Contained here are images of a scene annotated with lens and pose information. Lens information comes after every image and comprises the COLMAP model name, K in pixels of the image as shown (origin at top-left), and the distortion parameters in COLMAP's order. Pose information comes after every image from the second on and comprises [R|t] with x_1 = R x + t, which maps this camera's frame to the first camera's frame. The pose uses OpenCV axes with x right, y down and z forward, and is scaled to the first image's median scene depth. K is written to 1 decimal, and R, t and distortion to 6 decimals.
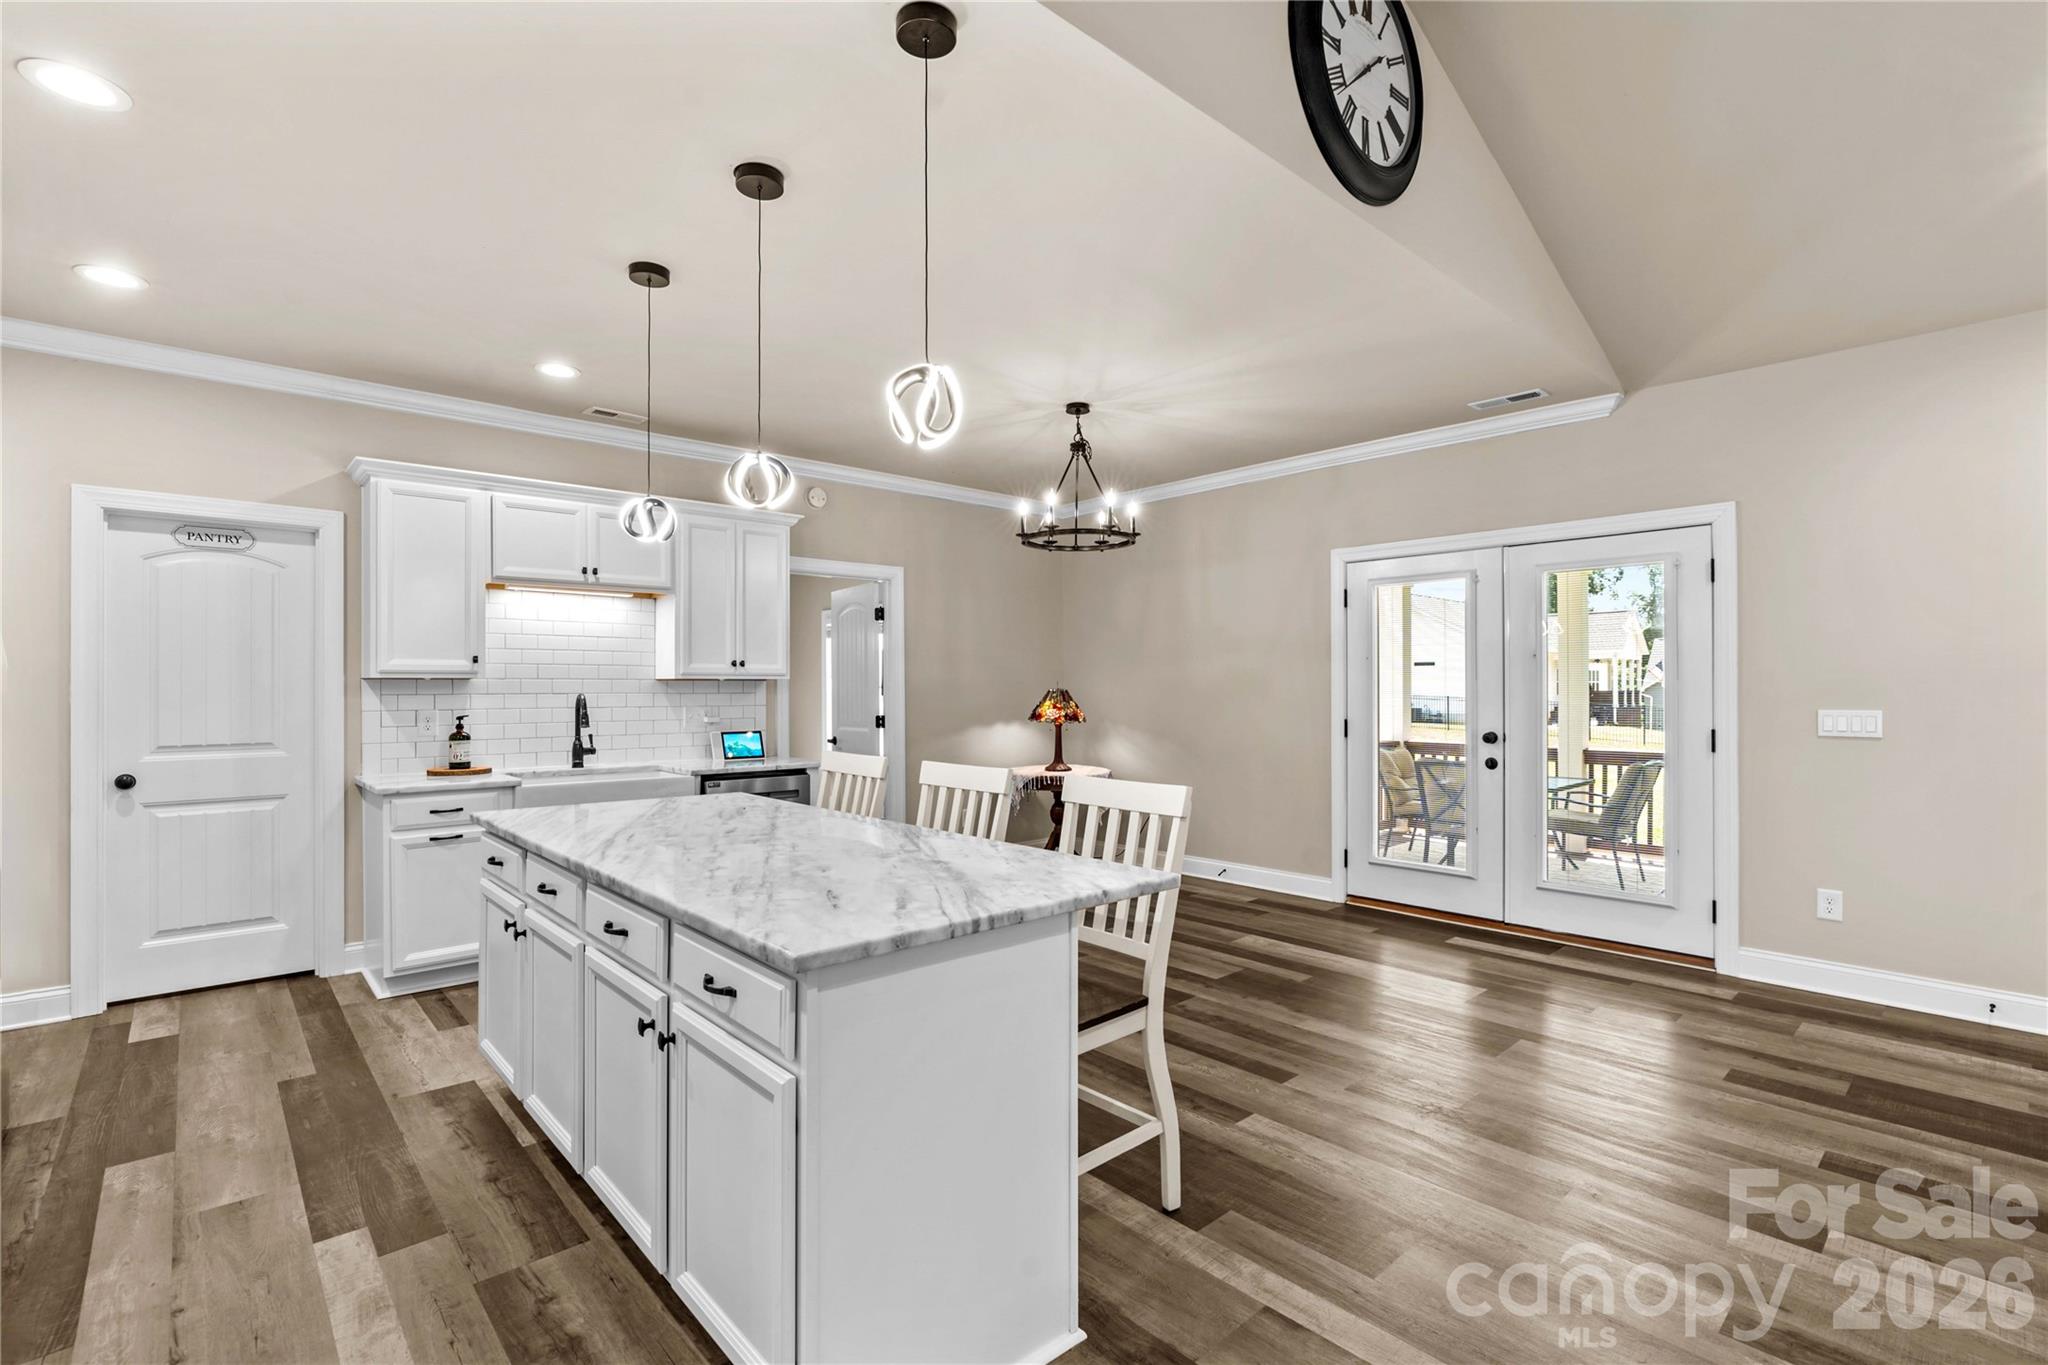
lens RADIAL K [[942.5, 0, 1021.0], [0, 942.5, 676.2], [0, 0, 1]] dist [-0.017684, 0.006977]
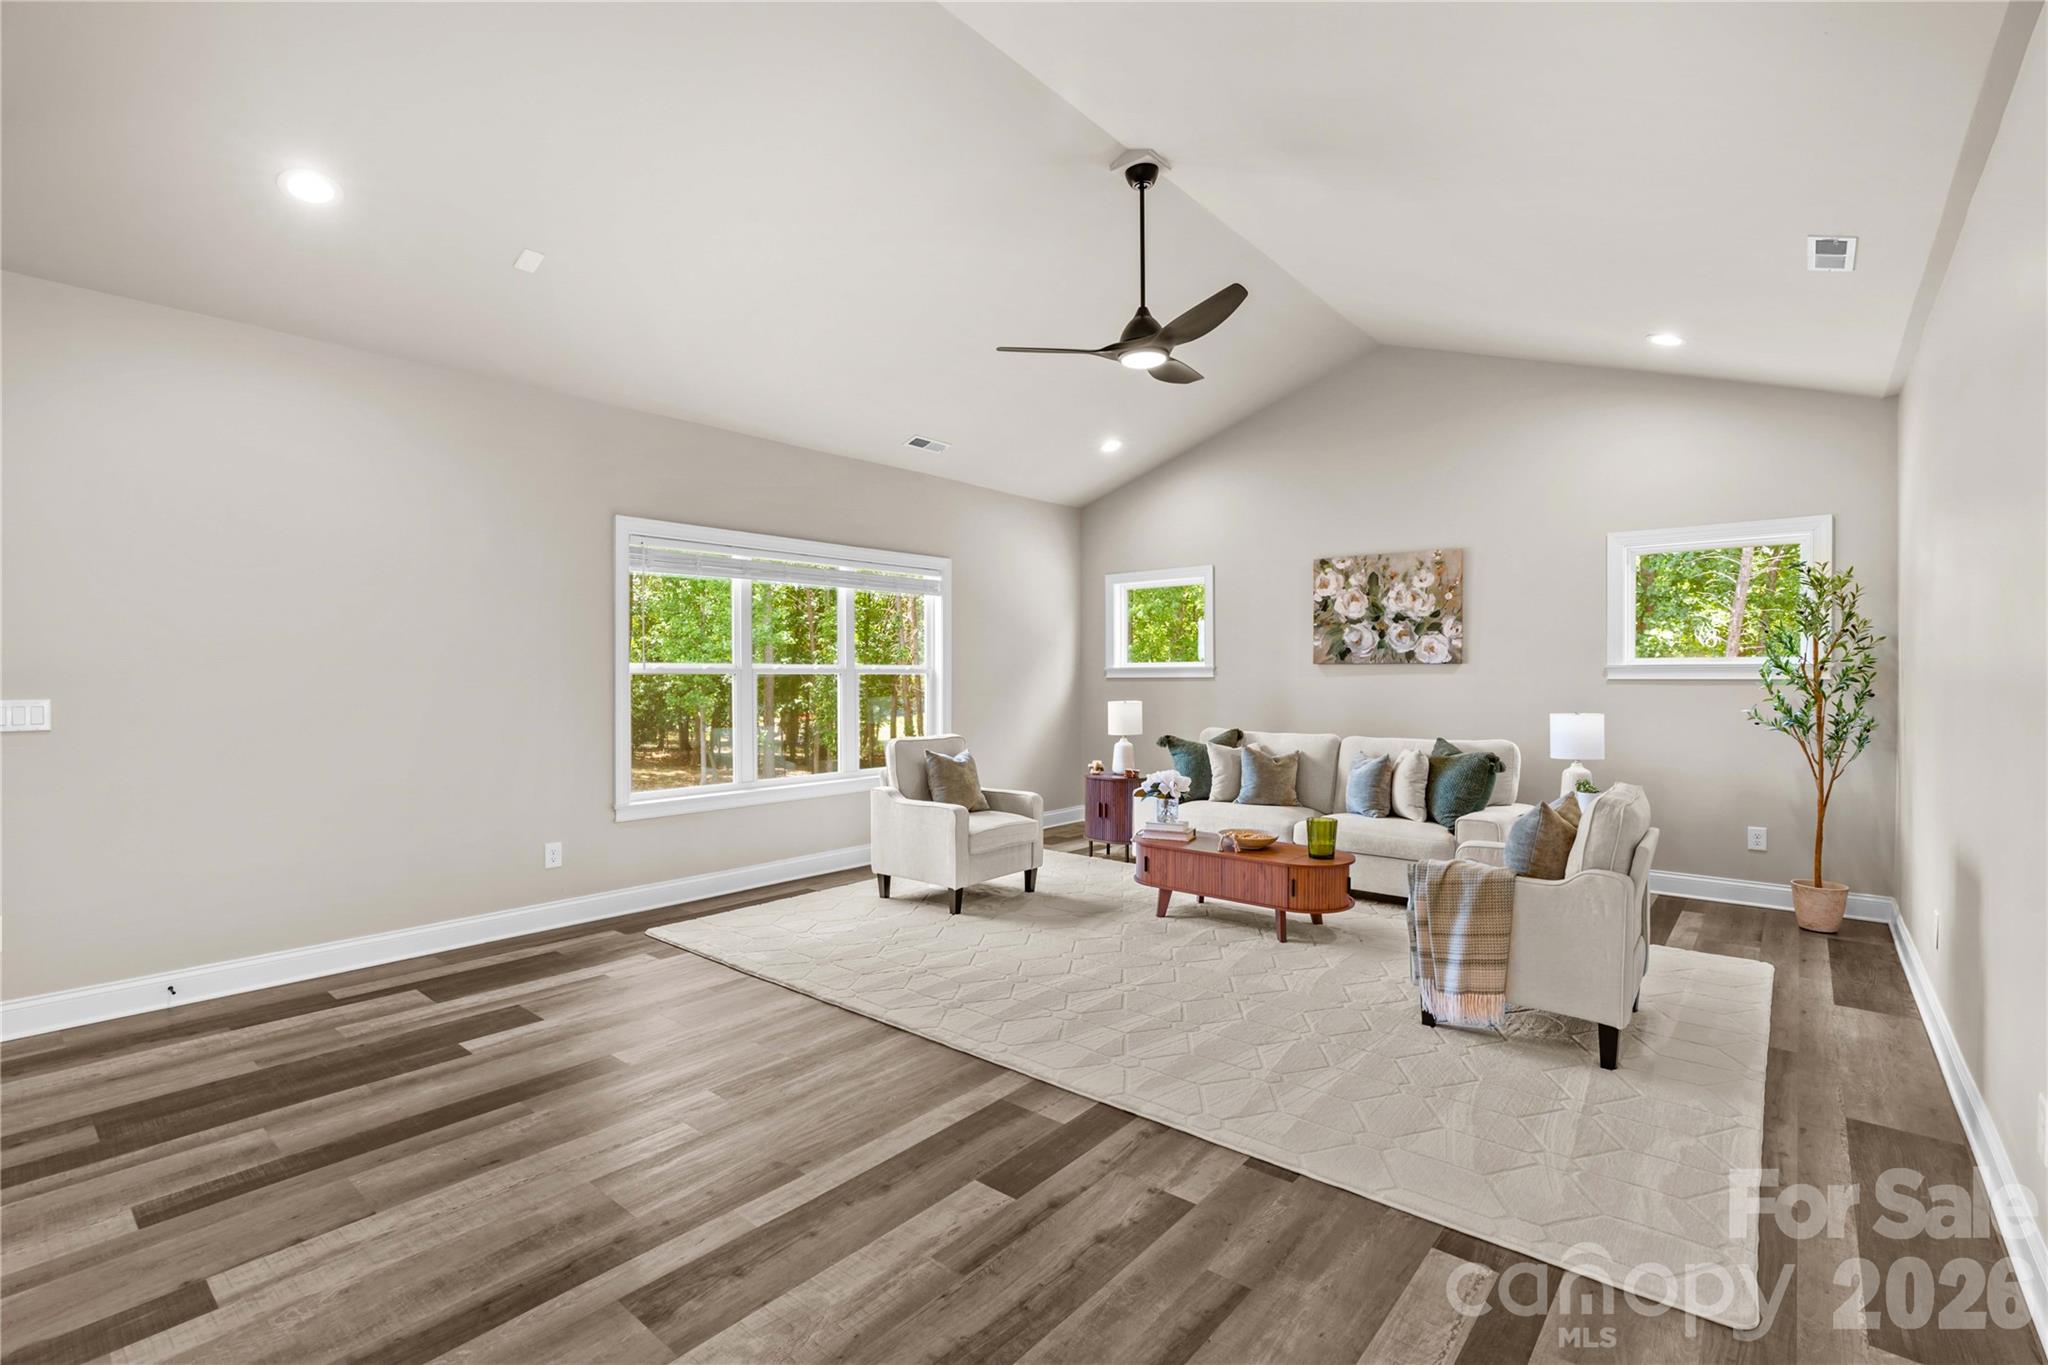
lens RADIAL K [[942.5, 0, 1030.1], [0, 942.5, 672.4], [0, 0, 1]] dist [-0.017684, 0.006977]
pose [[-0.142139, 0.003561, 0.989840, -0.053770], [-0.011026, 0.999926, -0.005180, 0.009412], [-0.989785, -0.011651, -0.142090, 0.178397]]
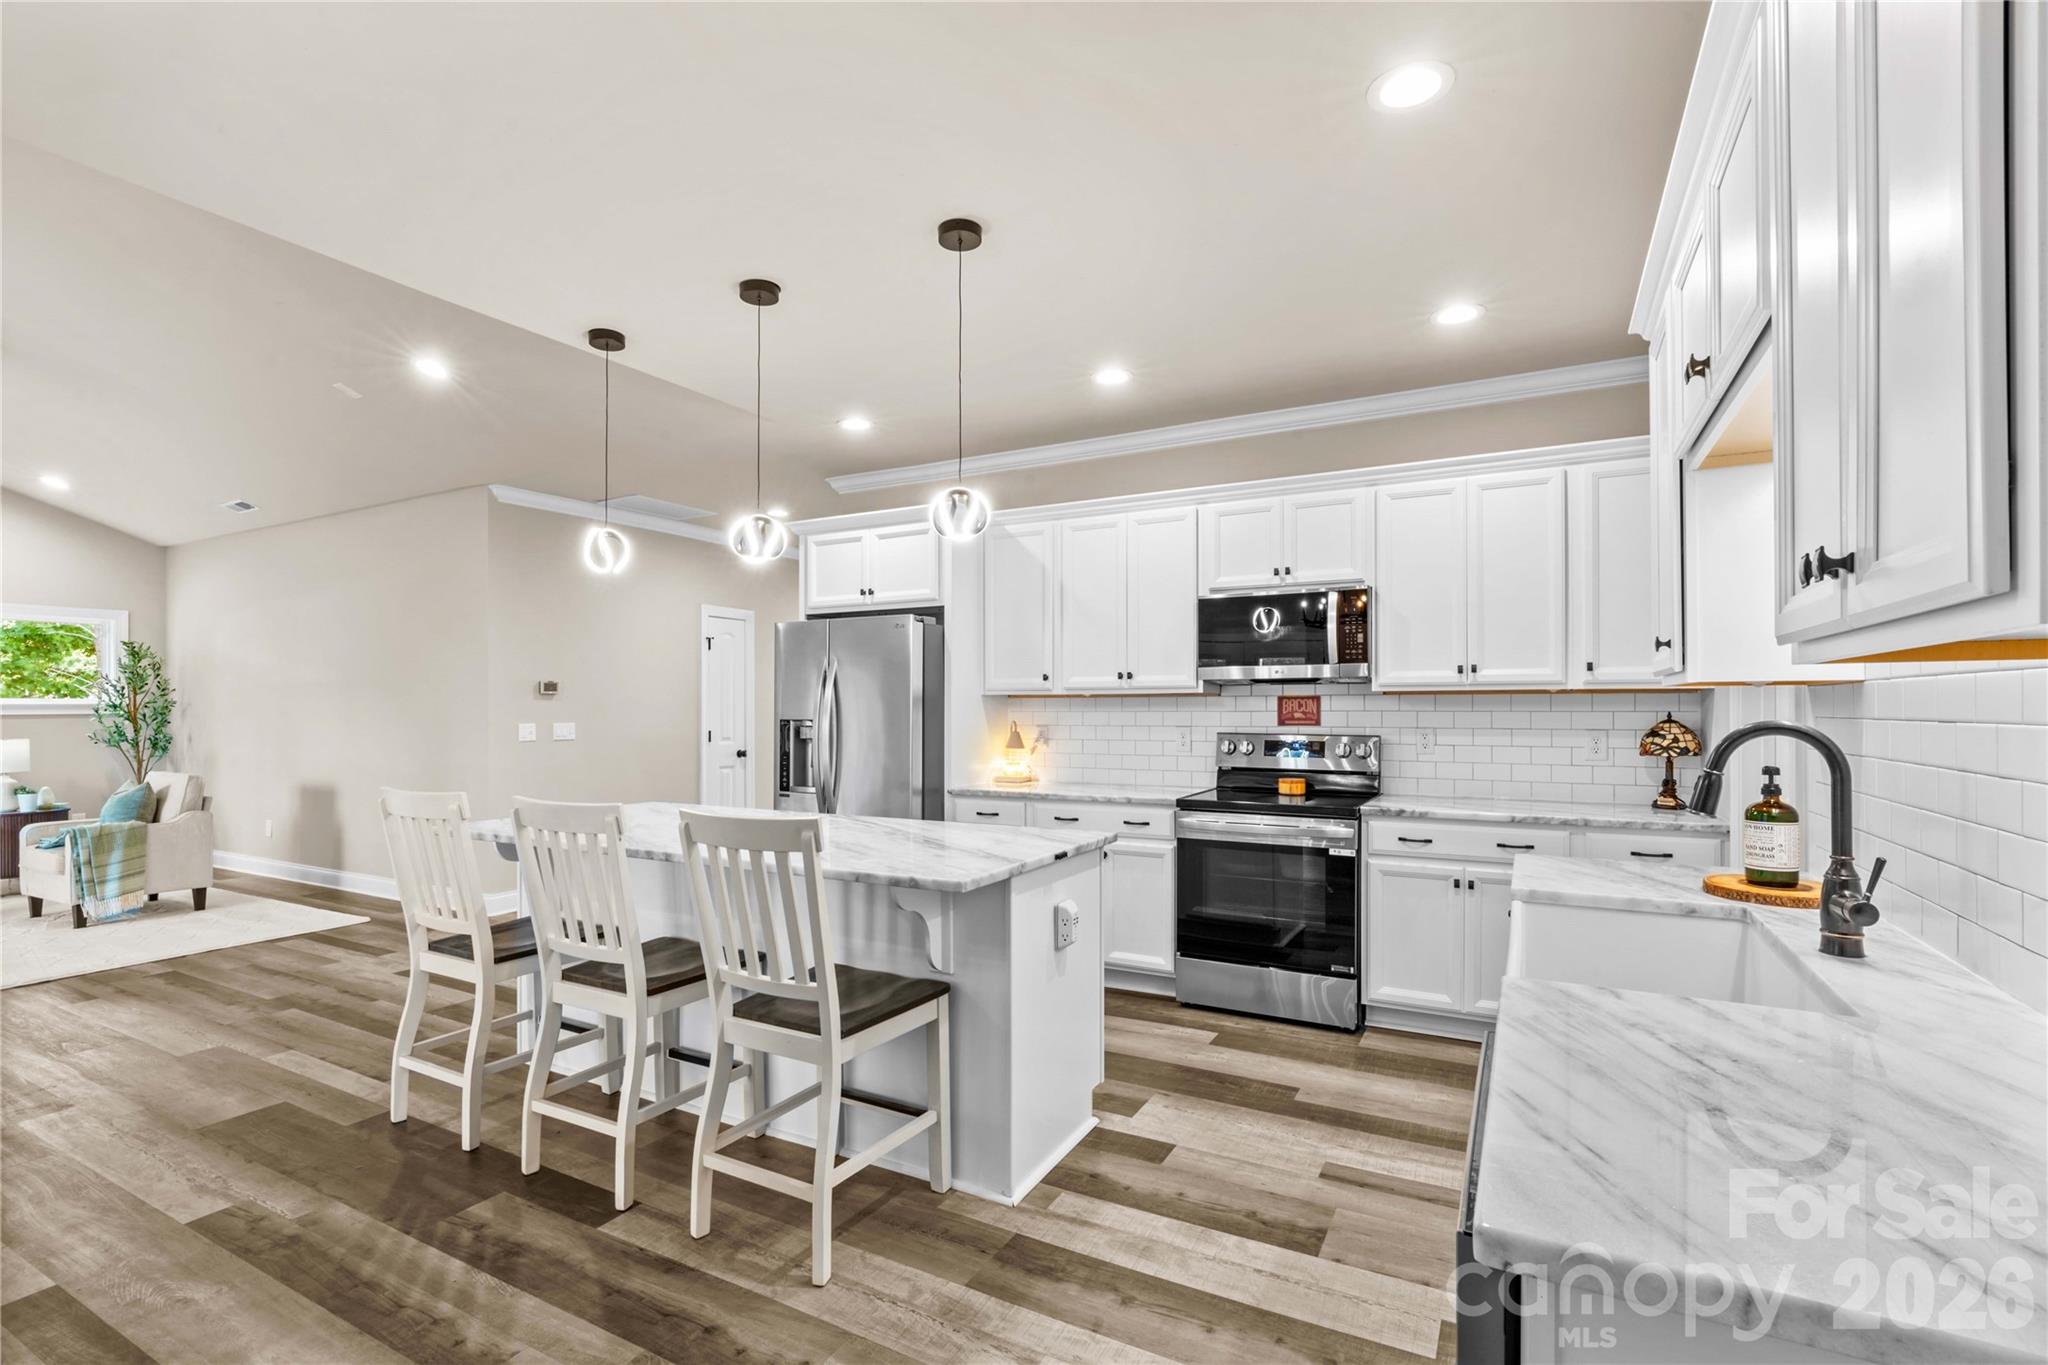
lens RADIAL K [[942.5, 0, 1021.3], [0, 942.5, 699.2], [0, 0, 1]] dist [-0.017684, 0.006977]
pose [[-0.945539, -0.000596, -0.325509, -0.116178], [0.005707, 0.999814, -0.018409, 0.016702], [0.325460, -0.019264, -0.945360, 1.306839]]
